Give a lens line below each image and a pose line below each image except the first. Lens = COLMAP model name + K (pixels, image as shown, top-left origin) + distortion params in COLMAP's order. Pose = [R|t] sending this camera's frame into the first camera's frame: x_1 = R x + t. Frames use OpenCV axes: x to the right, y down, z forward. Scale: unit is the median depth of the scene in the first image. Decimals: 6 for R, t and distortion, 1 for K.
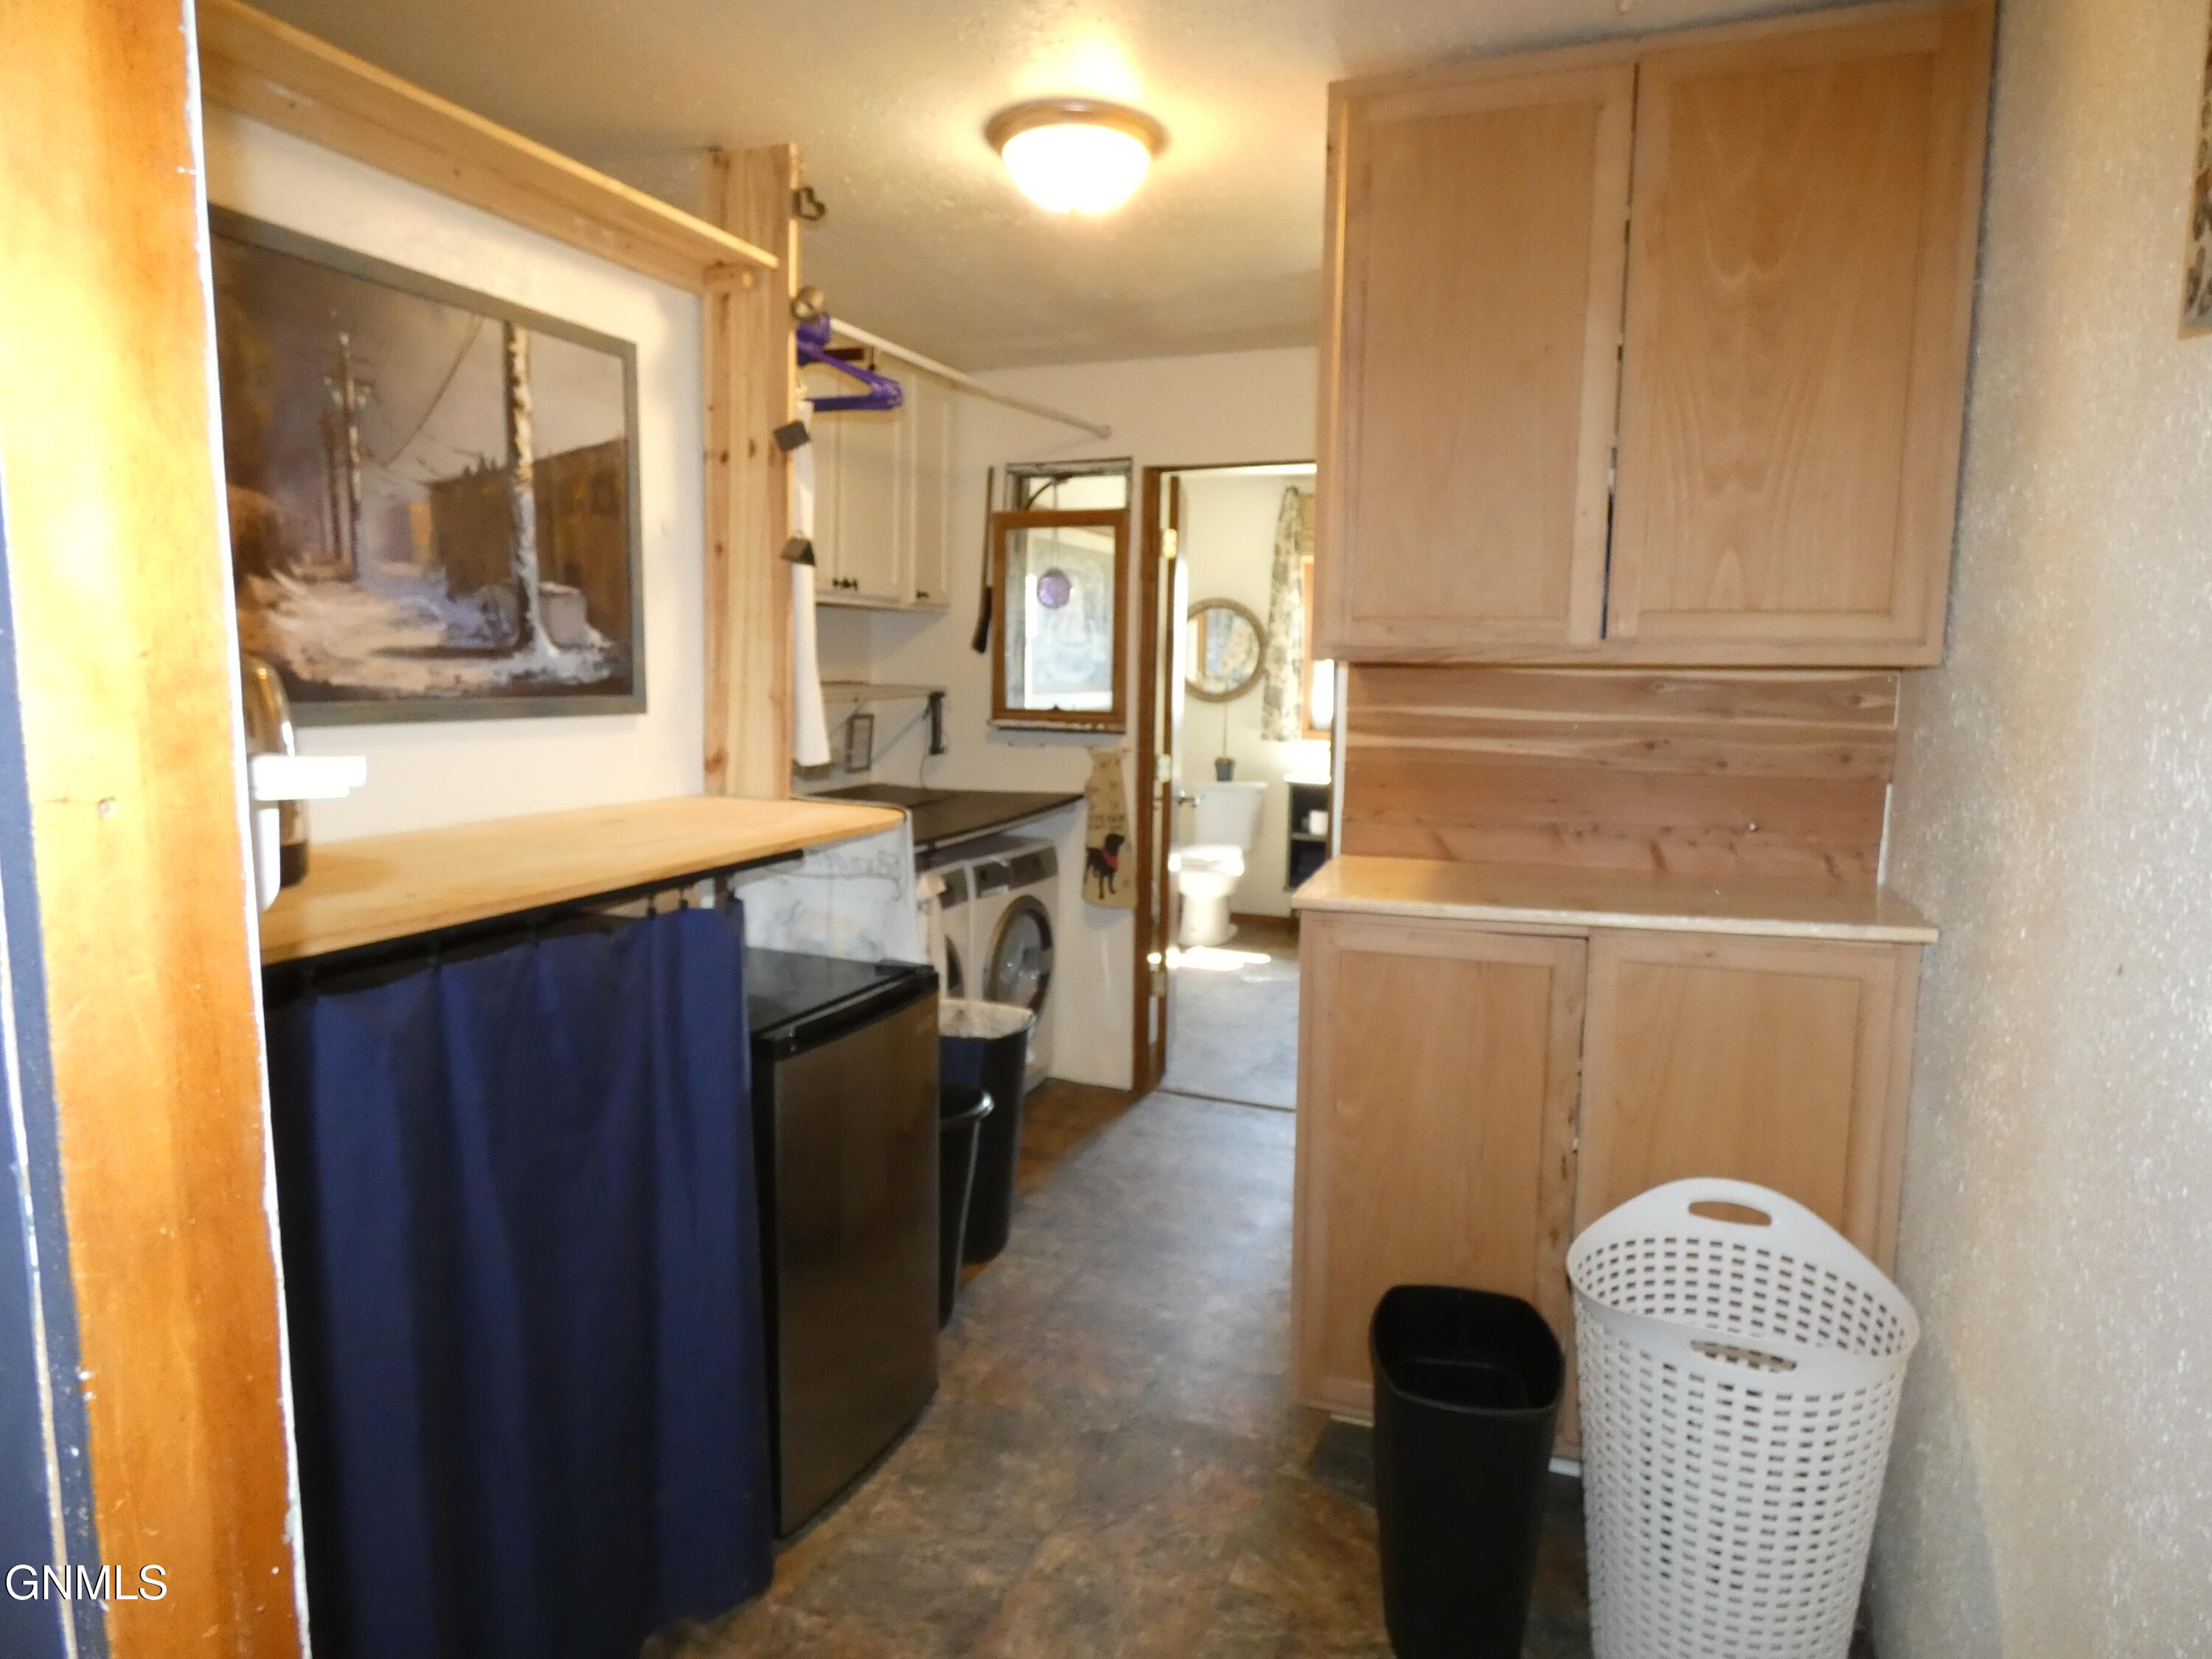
lens RADIAL K [[1317.9, 0, 1104.7], [0, 1317.9, 826.1], [0, 0, 1]] dist [-0.000775, -0.004638]
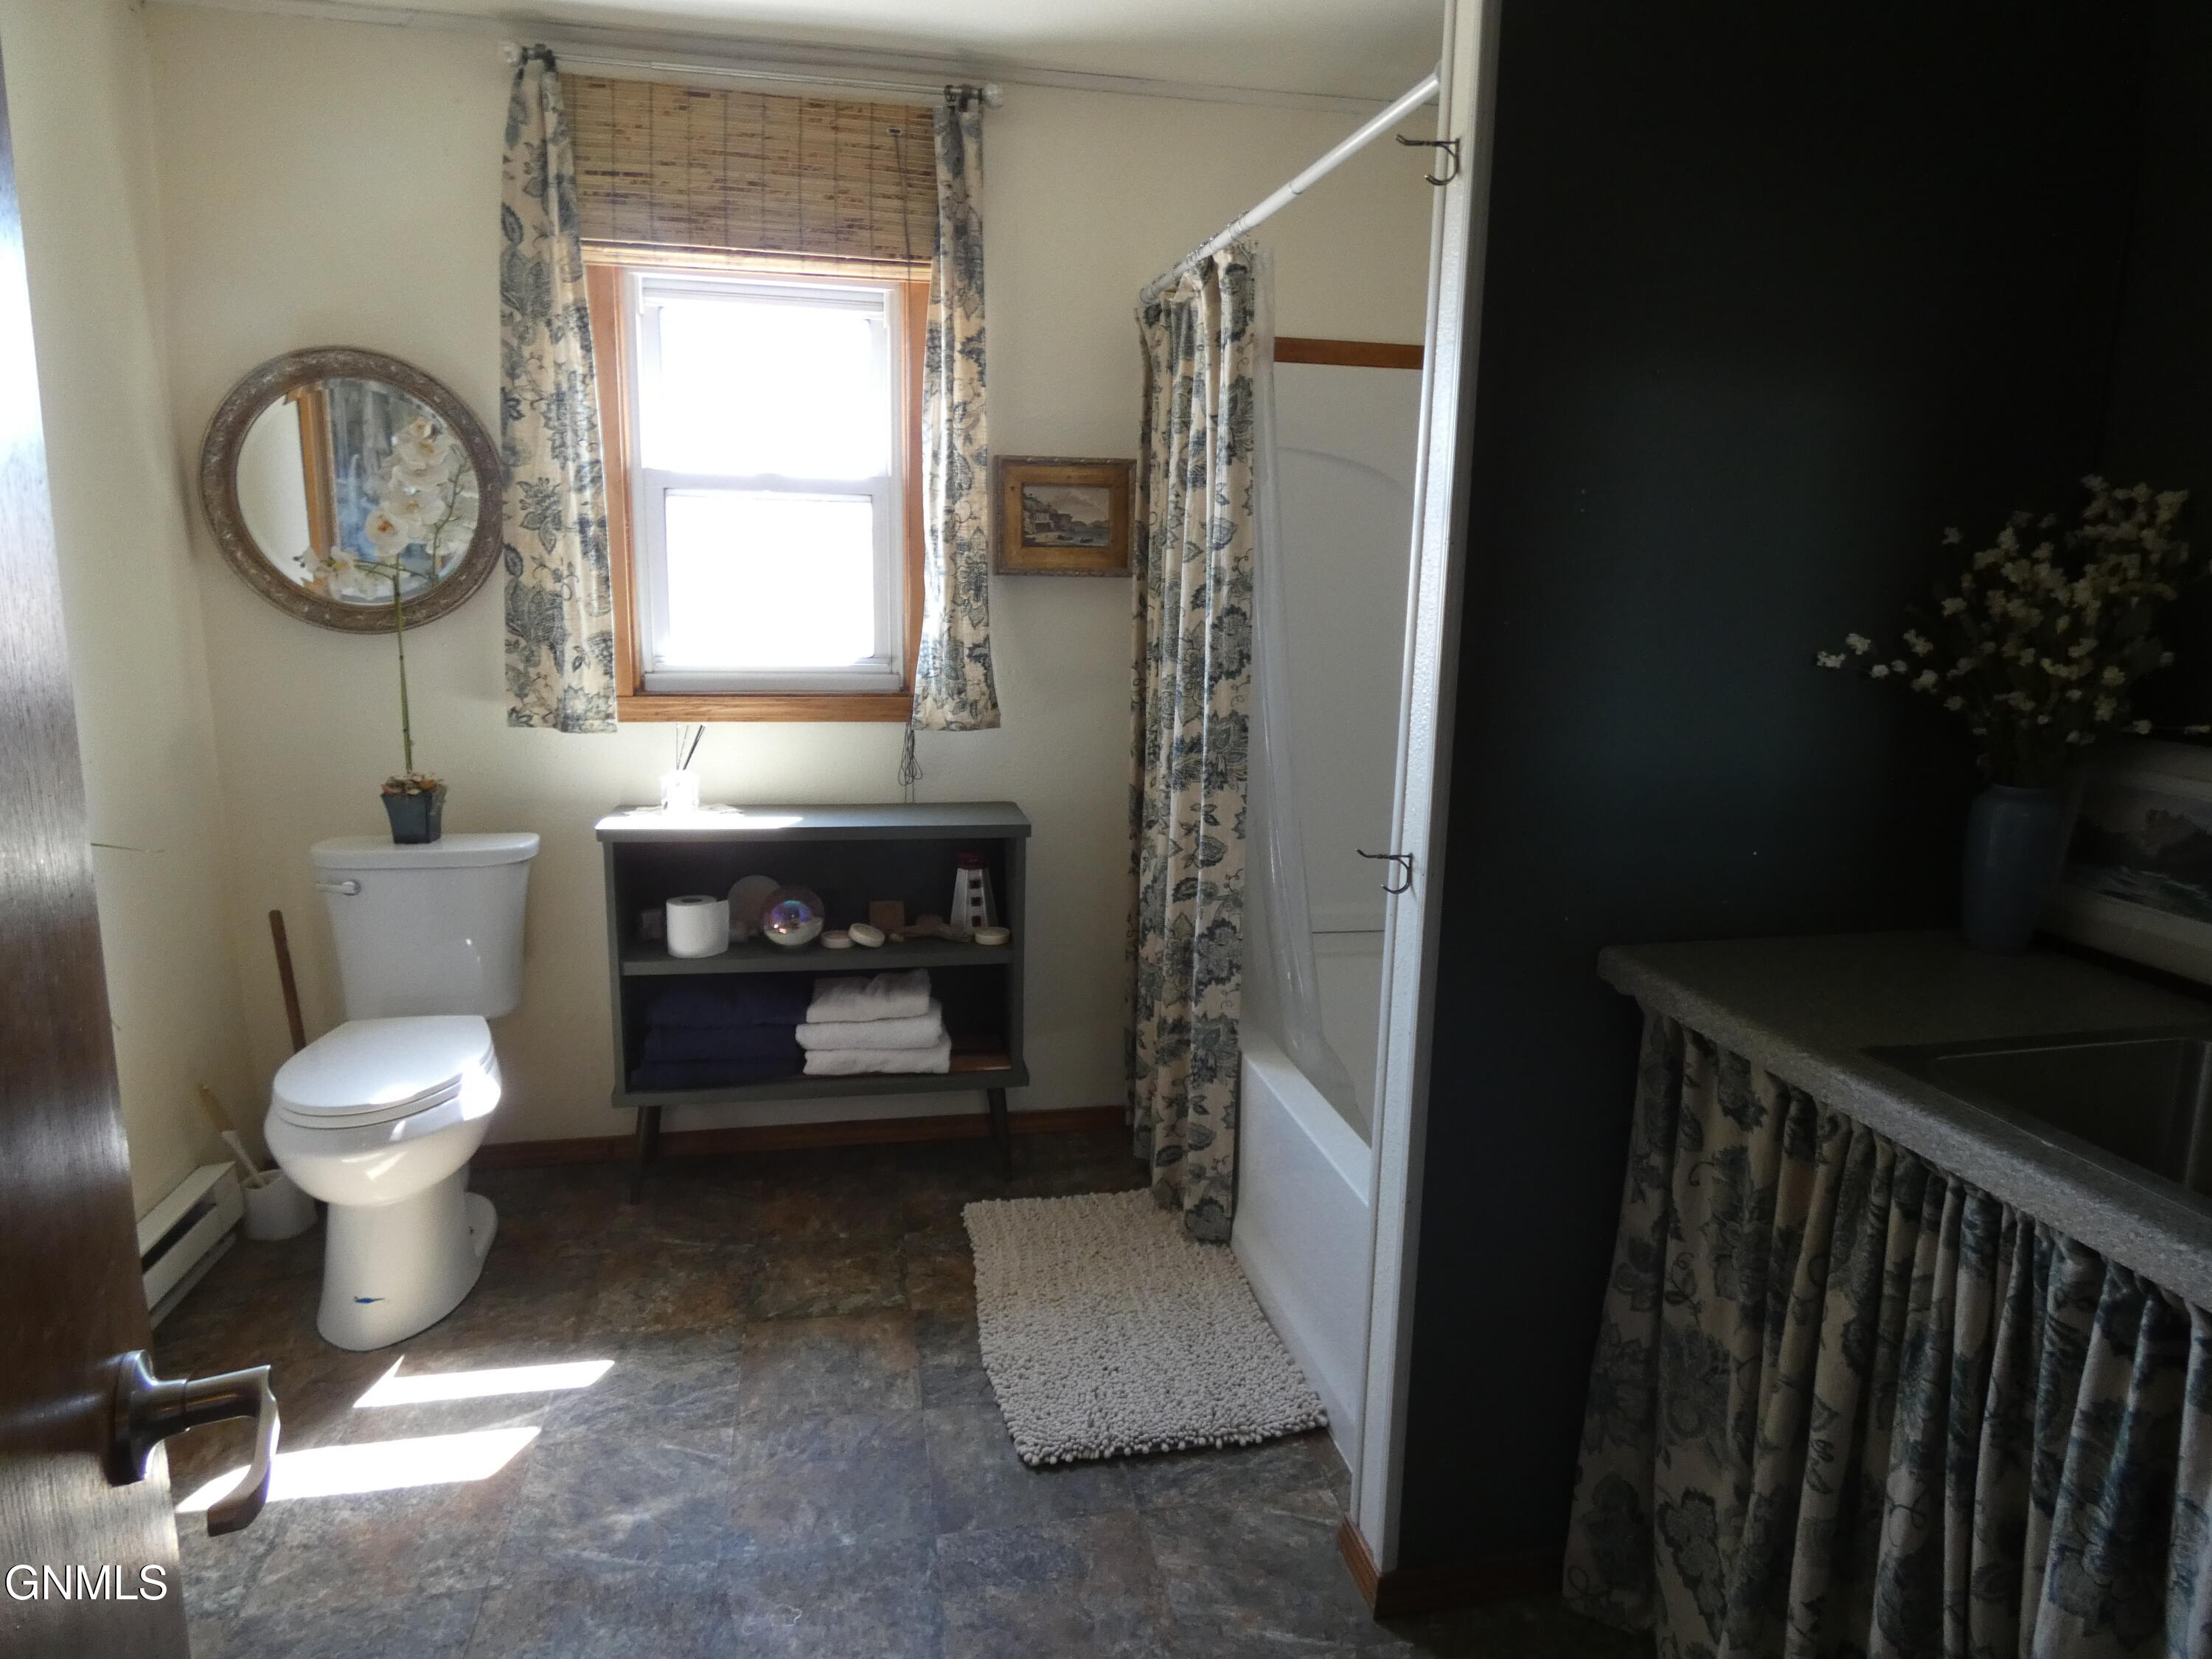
lens RADIAL K [[1317.9, 0, 1107.8], [0, 1317.9, 830.0], [0, 0, 1]] dist [-0.000775, -0.004638]
pose [[0.837942, -0.096063, 0.537238, 0.054207], [0.060928, 0.994699, 0.082831, -0.056569], [-0.542348, -0.036674, 0.839353, 0.577070]]
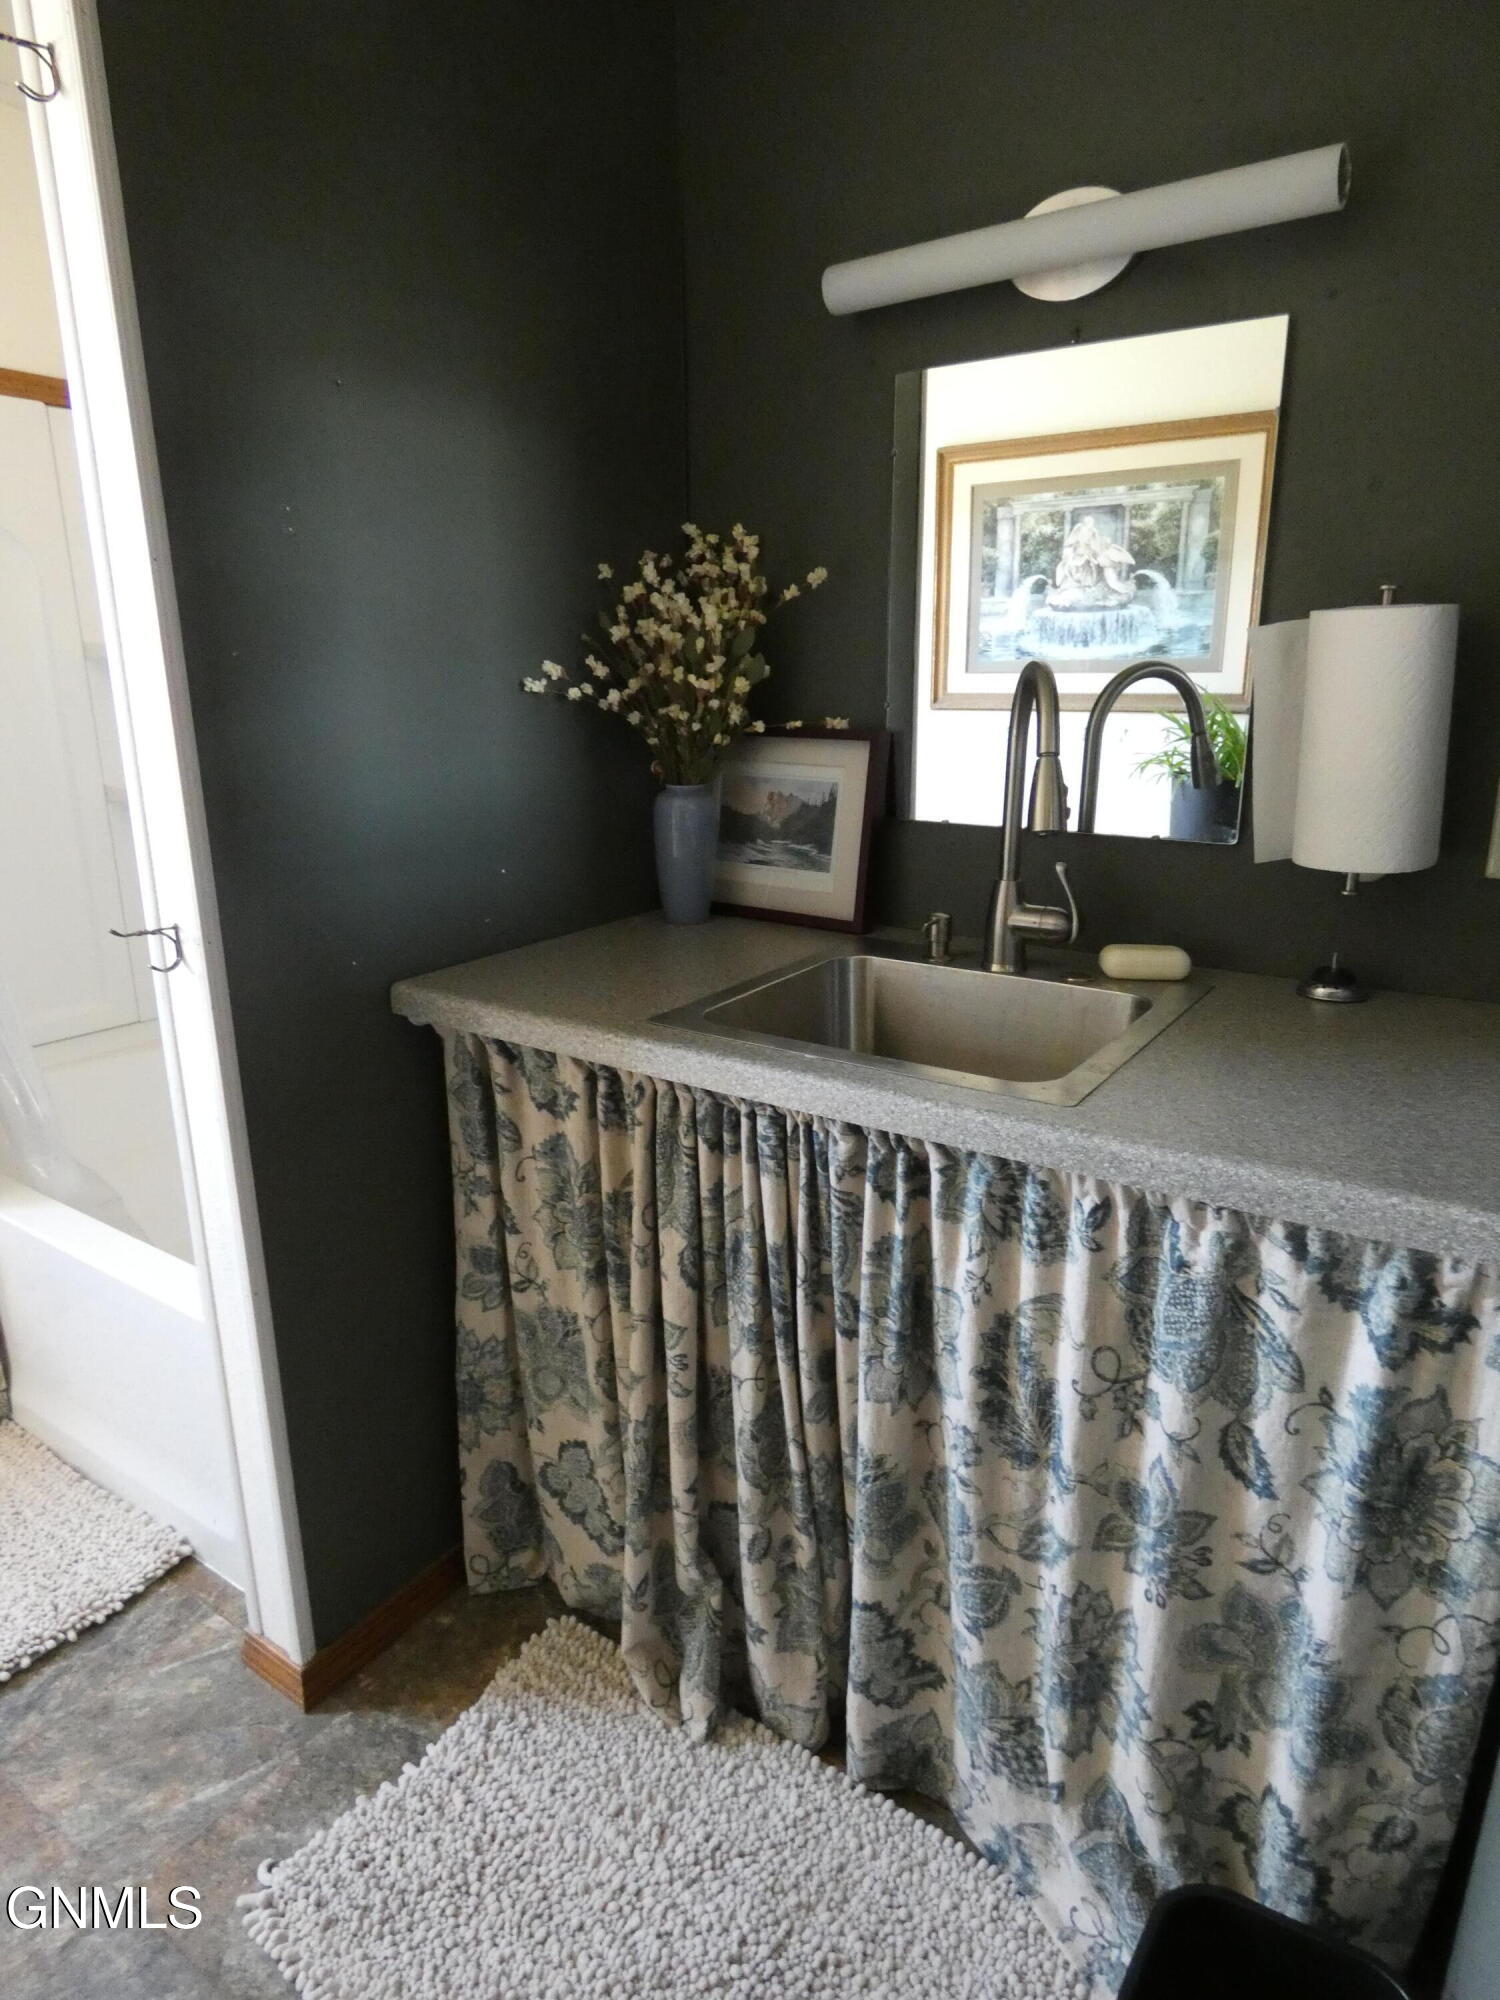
lens RADIAL K [[1191.6, 0, 748.5], [0, 1191.6, 1002.7], [0, 0, 1]] dist [-0.000775, -0.004638]
pose [[0.218635, -0.271491, 0.937279, 0.079507], [0.139542, 0.959344, 0.245332, -0.044098], [-0.965778, 0.077151, 0.247631, 0.658008]]
